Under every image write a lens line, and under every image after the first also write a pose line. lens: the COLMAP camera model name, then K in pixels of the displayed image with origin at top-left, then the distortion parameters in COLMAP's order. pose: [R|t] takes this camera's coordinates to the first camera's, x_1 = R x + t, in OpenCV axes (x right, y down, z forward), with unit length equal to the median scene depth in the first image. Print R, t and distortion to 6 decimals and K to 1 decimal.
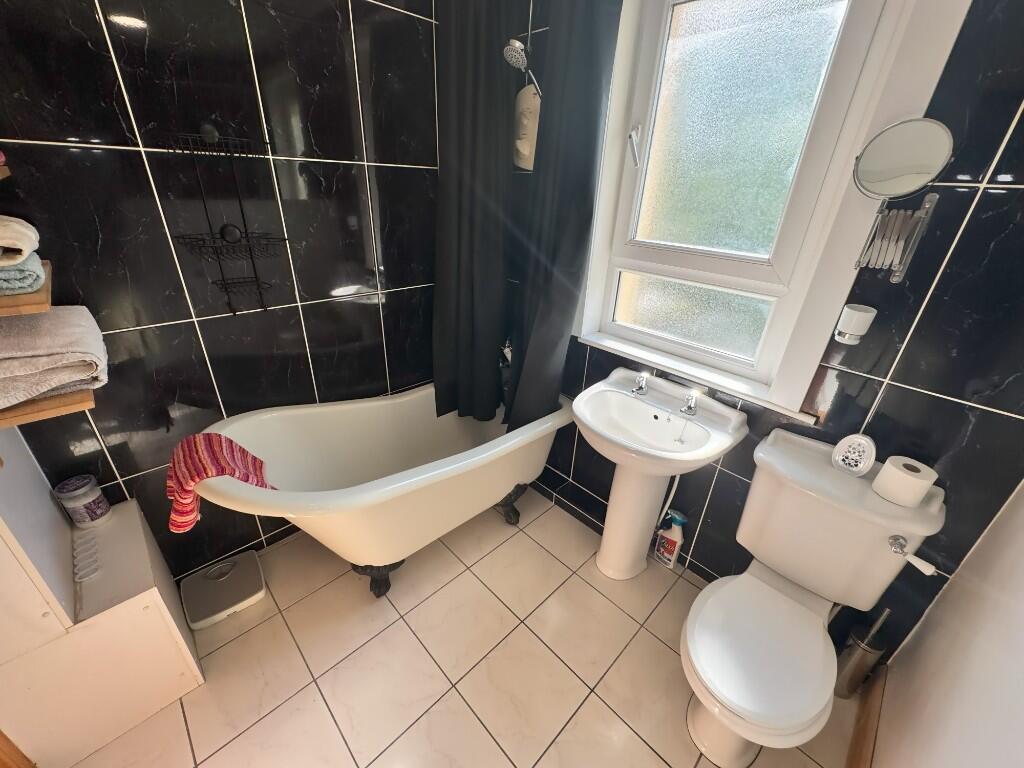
lens RADIAL K [[408.0, 0, 510.8], [0, 408.0, 381.2], [0, 0, 1]] dist [-0.000600, 0.000027]
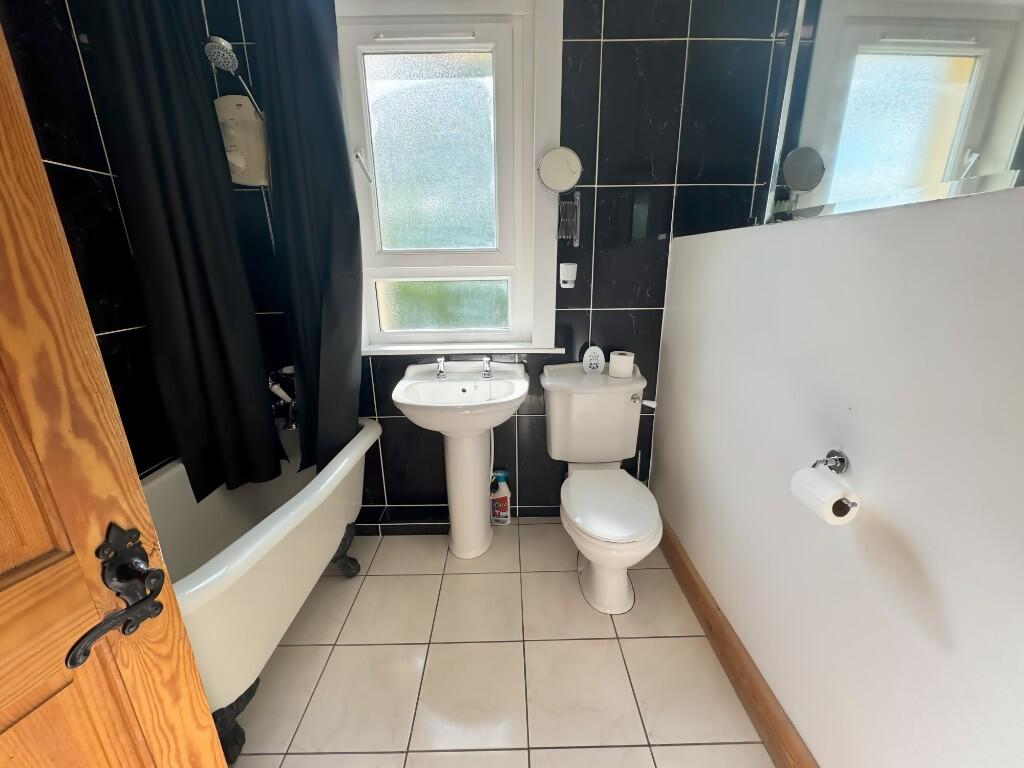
lens RADIAL K [[408.0, 0, 510.8], [0, 408.0, 381.2], [0, 0, 1]] dist [-0.000600, 0.000027]
pose [[0.688947, -0.248756, 0.680788, -0.329116], [0.354823, 0.934770, -0.017515, 0.134790], [-0.632023, 0.253626, 0.732271, 0.087278]]
